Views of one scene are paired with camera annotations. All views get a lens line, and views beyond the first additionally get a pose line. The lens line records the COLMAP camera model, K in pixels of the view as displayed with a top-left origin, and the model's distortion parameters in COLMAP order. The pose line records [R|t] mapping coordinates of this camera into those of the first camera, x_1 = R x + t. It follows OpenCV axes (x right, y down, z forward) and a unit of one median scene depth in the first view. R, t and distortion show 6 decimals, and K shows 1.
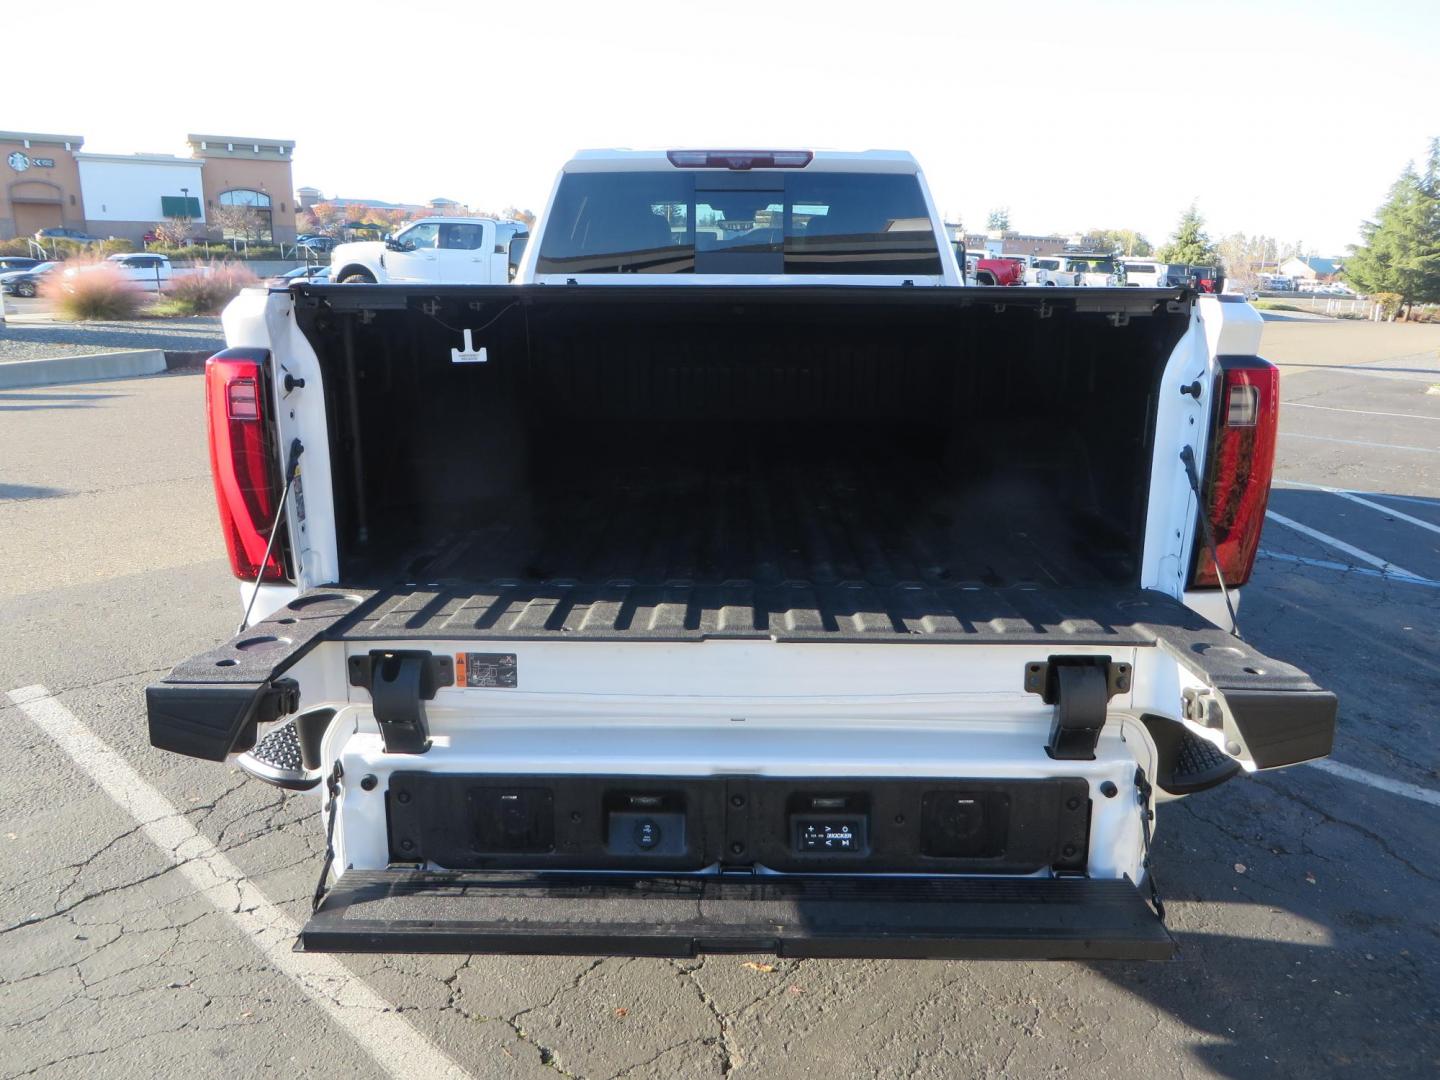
lens RADIAL K [[1082.6, 0, 728.8], [0, 1082.6, 546.1], [0, 0, 1]] dist [-0.028319, 0.007419]
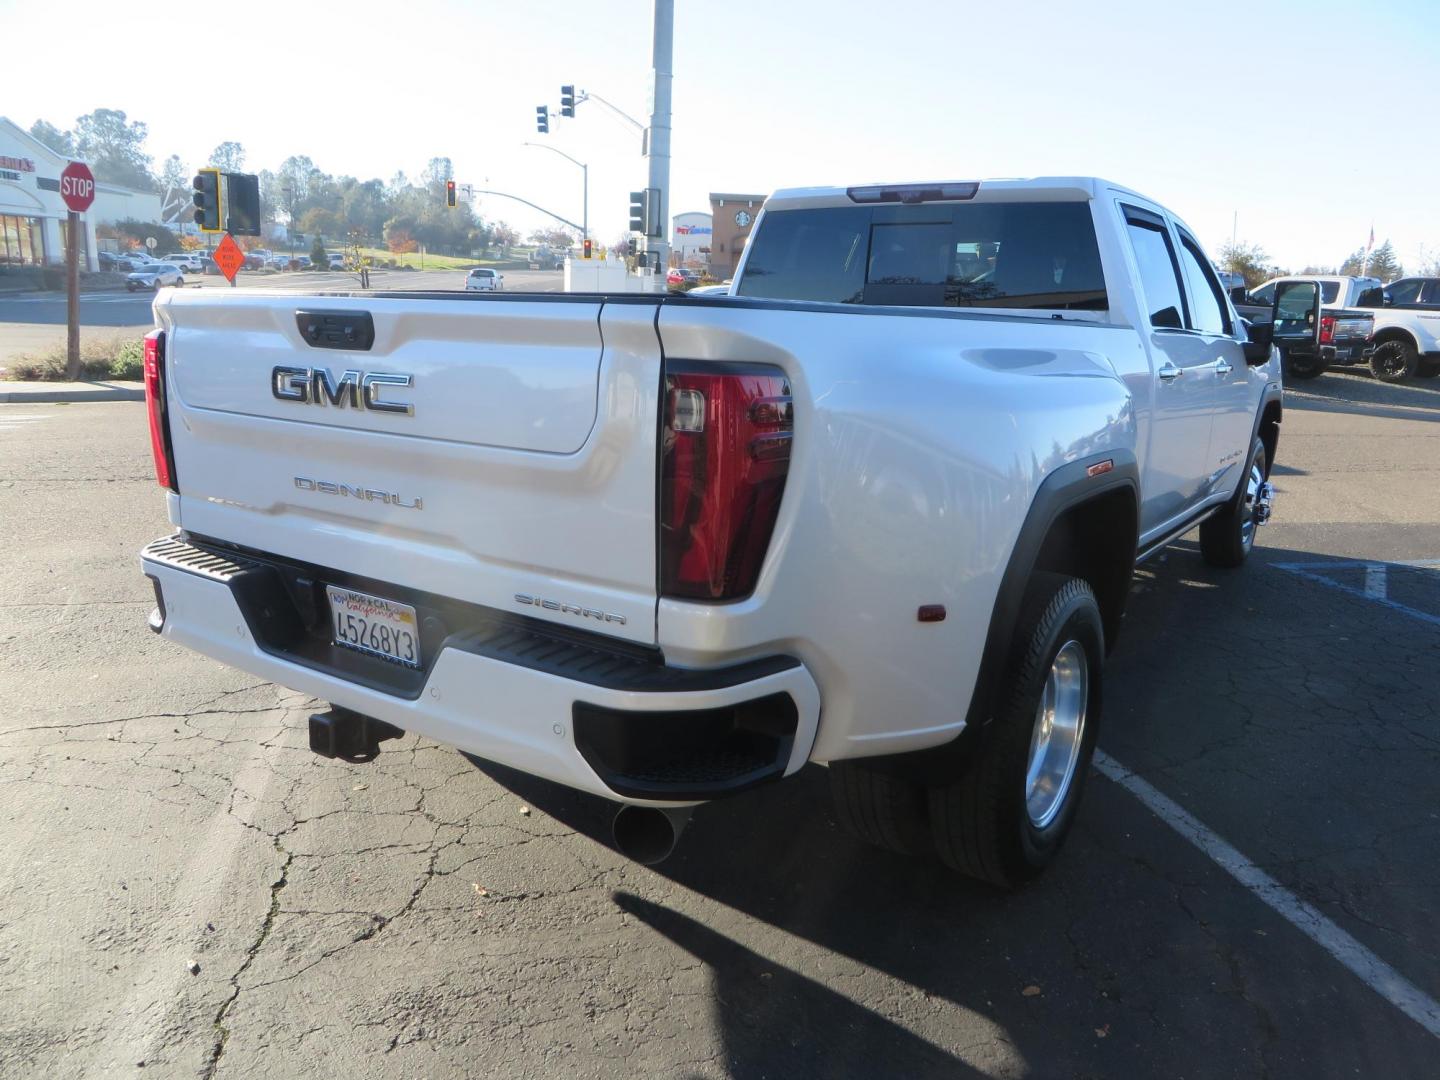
lens RADIAL K [[1082.6, 0, 729.1], [0, 1082.6, 543.9], [0, 0, 1]] dist [-0.028319, 0.007419]
pose [[0.832551, 0.134576, -0.537353, 0.717454], [-0.158749, 0.987318, 0.001308, -0.012195], [0.530714, 0.084215, 0.843357, 0.131995]]
